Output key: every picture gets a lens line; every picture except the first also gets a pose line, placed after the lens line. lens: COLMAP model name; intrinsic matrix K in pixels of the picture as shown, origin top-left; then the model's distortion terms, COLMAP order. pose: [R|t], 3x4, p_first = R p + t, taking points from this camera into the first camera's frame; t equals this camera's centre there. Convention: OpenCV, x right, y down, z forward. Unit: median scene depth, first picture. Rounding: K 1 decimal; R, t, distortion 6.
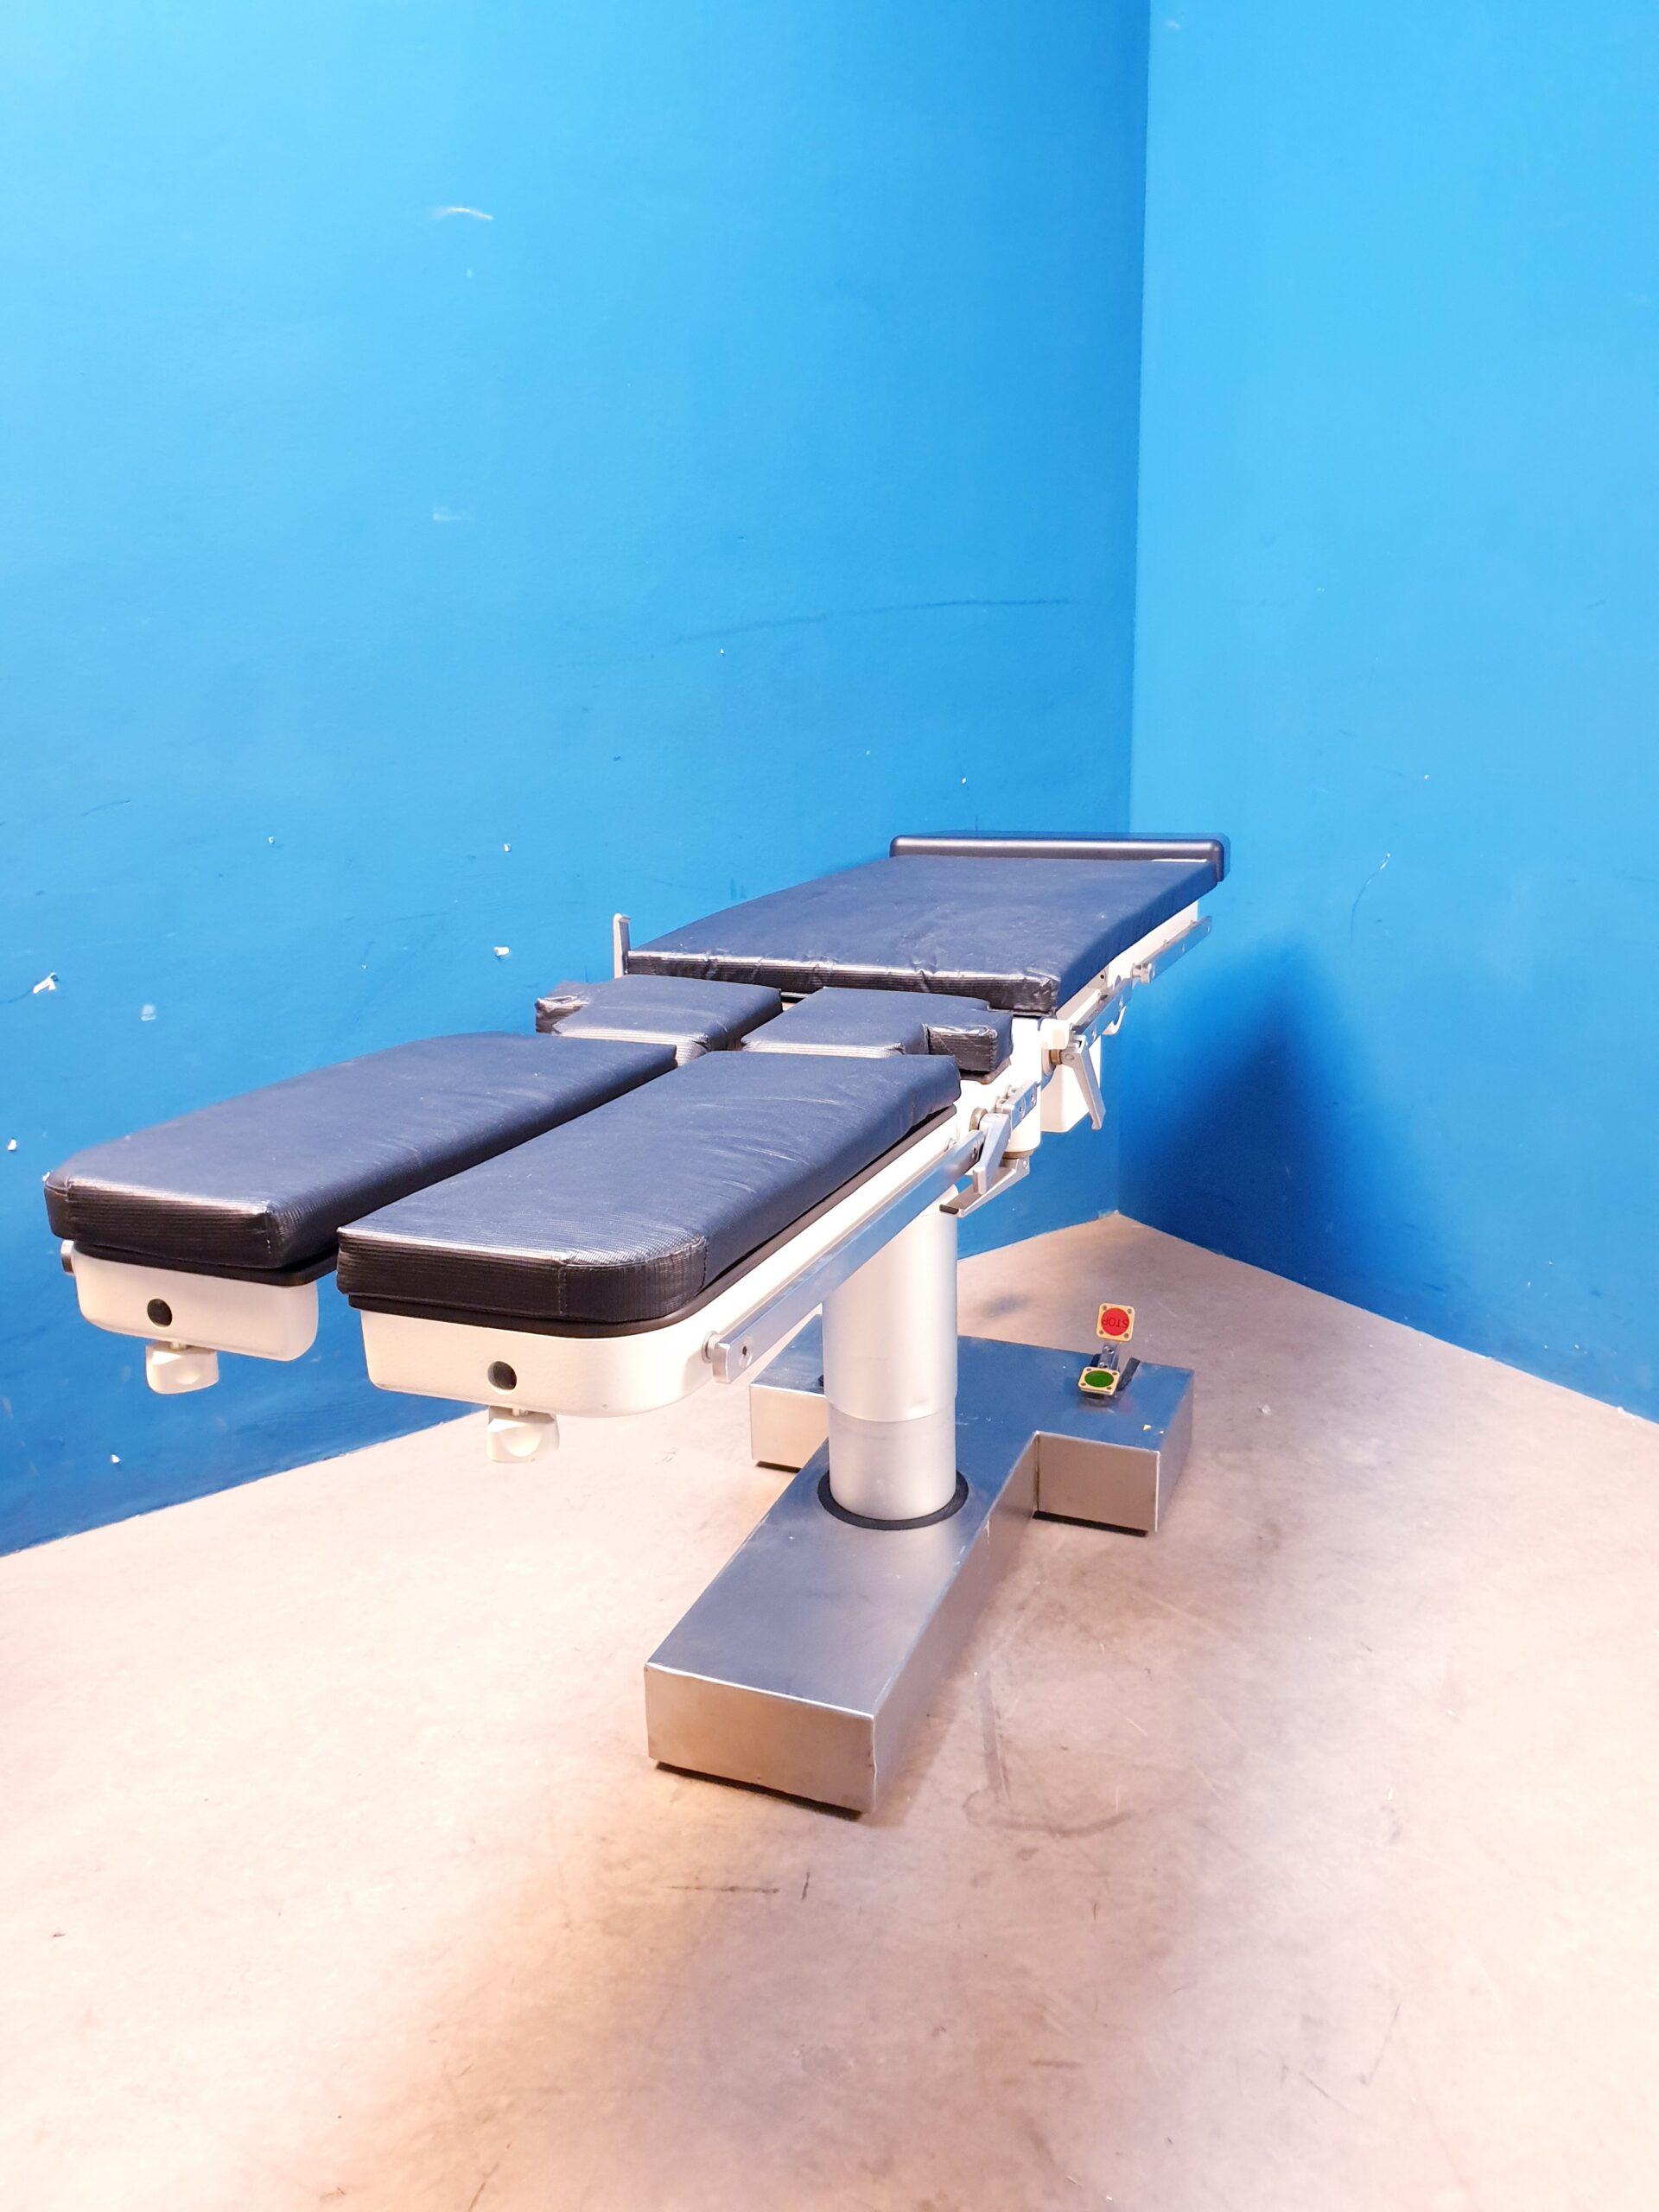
lens RADIAL K [[1711.7, 0, 850.4], [0, 1711.7, 1089.3], [0, 0, 1]] dist [-0.029897, 0.073605]
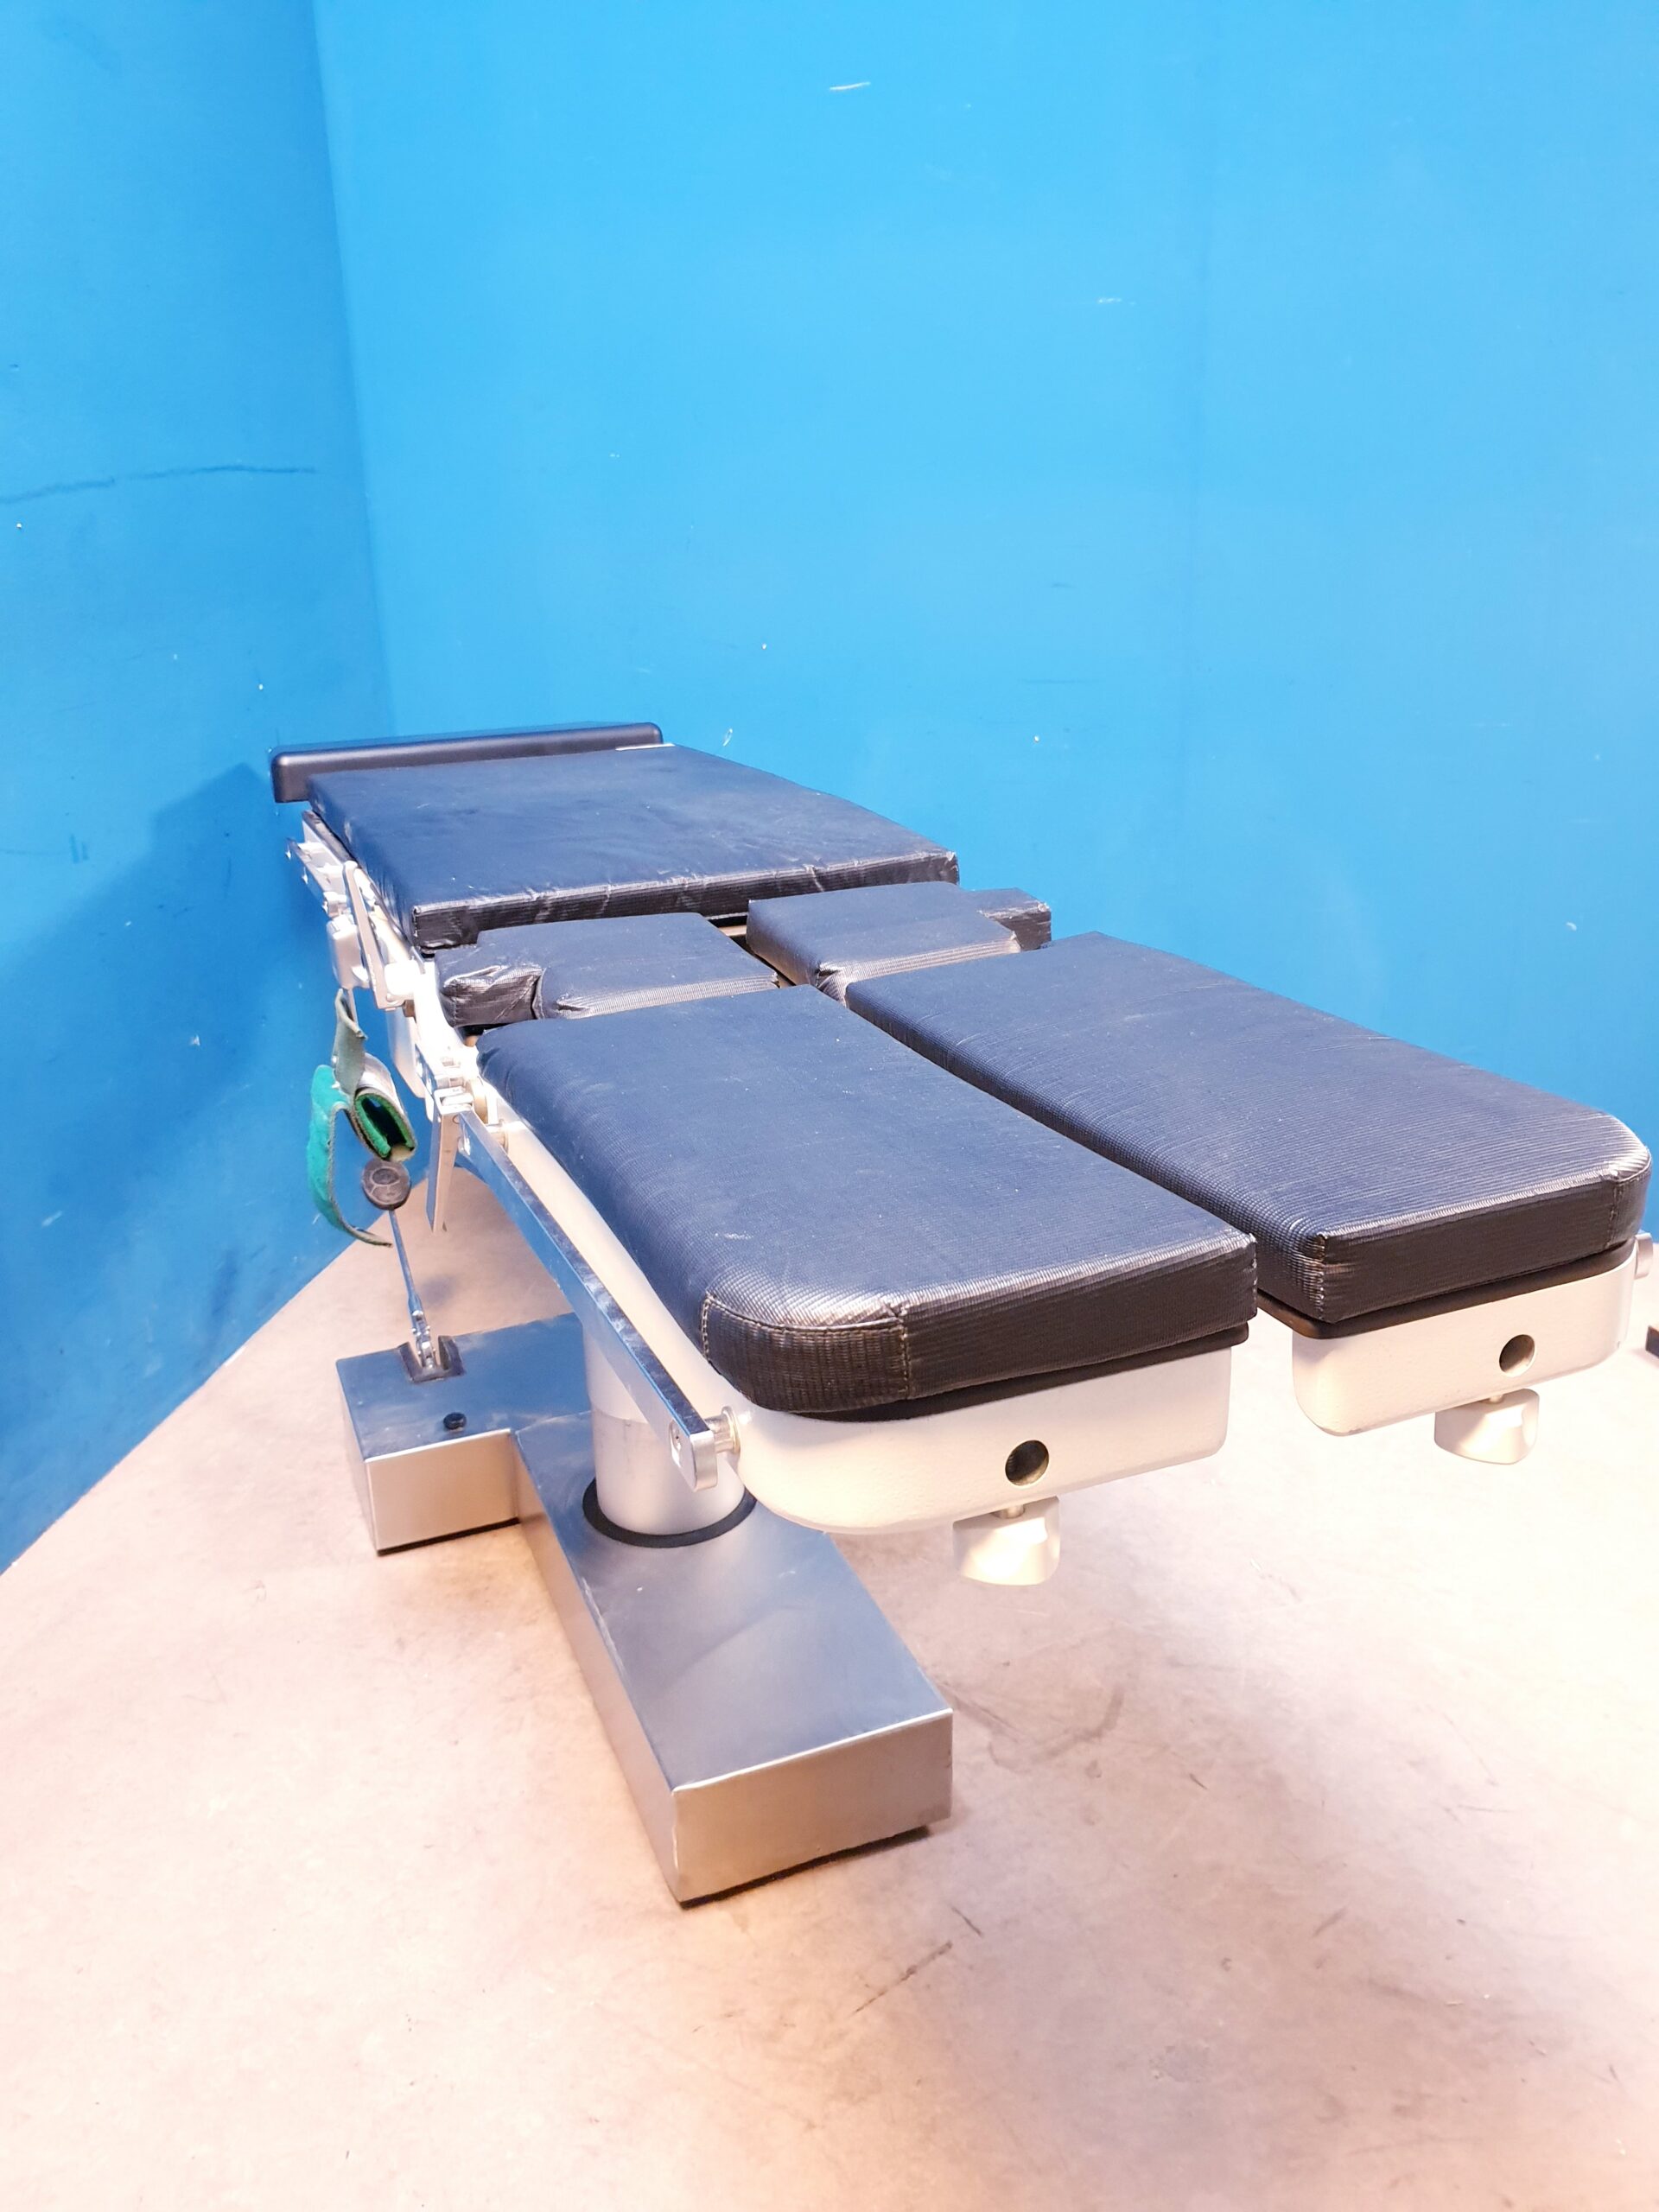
lens RADIAL K [[1711.7, 0, 850.4], [0, 1711.7, 1089.3], [0, 0, 1]] dist [-0.029897, 0.073605]
pose [[0.733093, -0.227037, 0.641116, -0.512318], [0.199292, 0.972970, 0.116672, -0.057372], [-0.650275, 0.042238, 0.758524, 0.347713]]
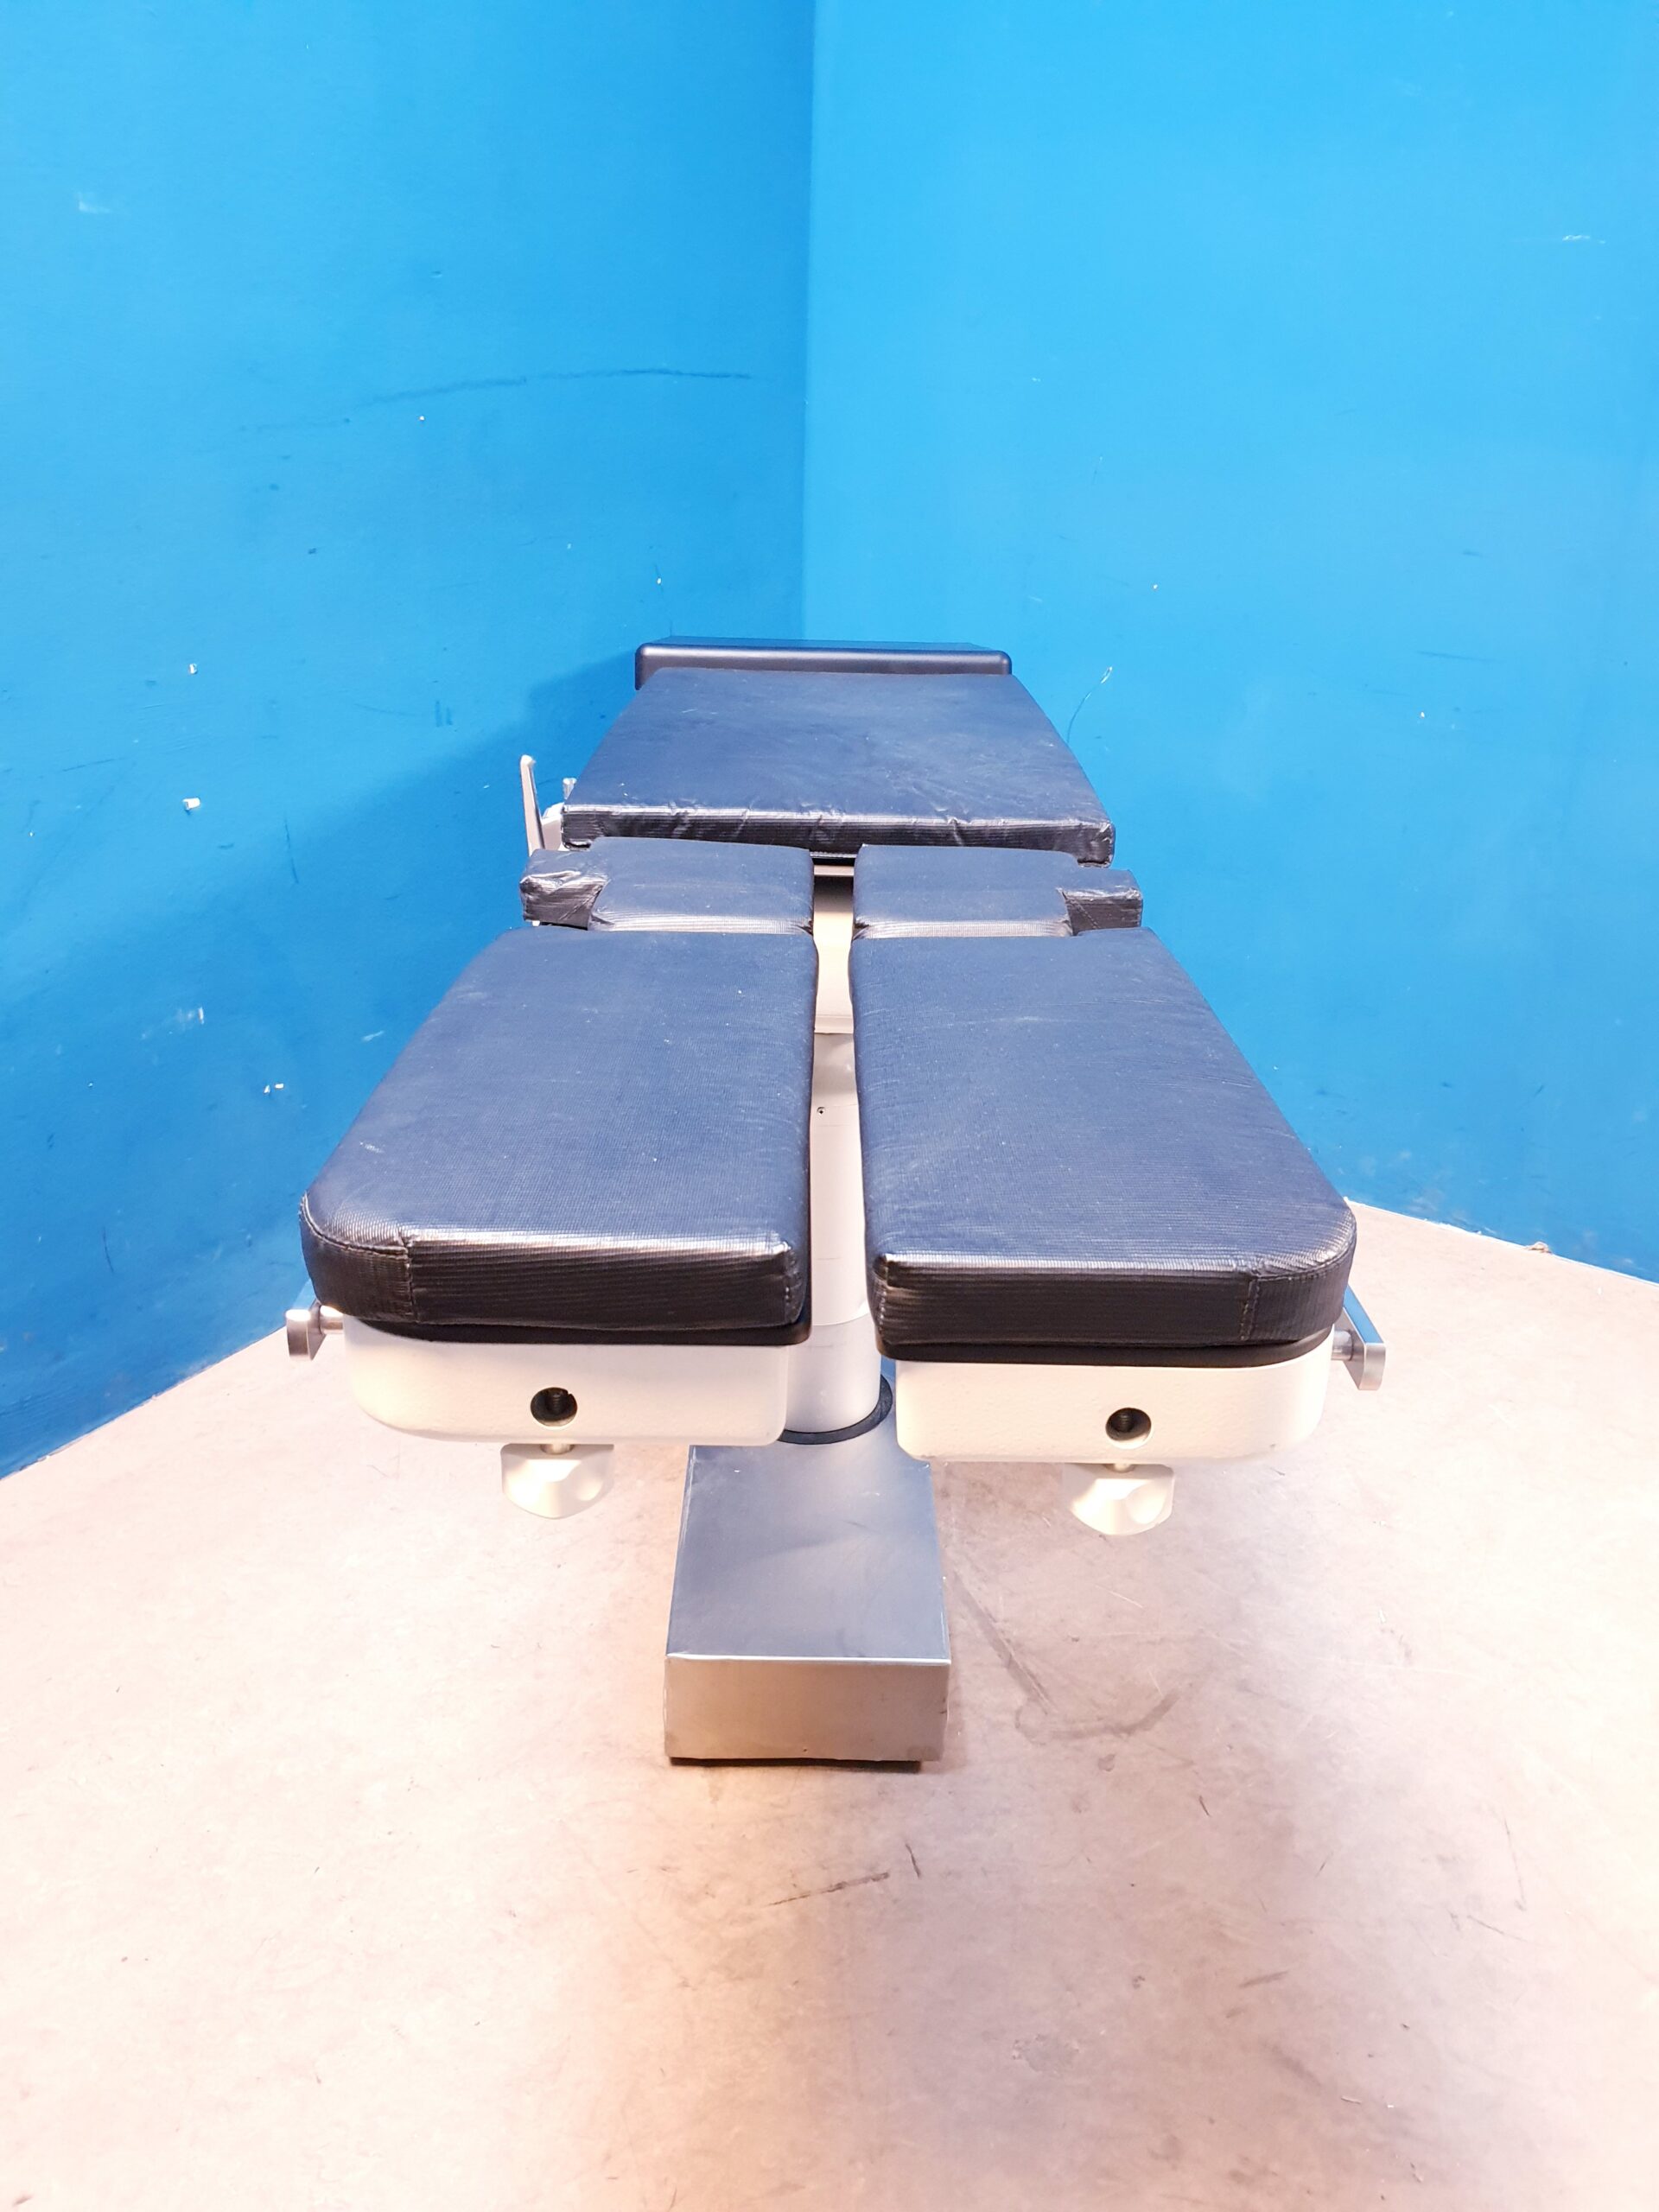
lens RADIAL K [[1709.4, 0, 865.7], [0, 1709.4, 1105.8], [0, 0, 1]] dist [-0.037439, 0.082160]
pose [[0.921497, -0.103924, 0.374224, -0.330463], [0.057240, 0.989354, 0.133799, -0.044786], [-0.384145, -0.101874, 0.917635, 0.220952]]
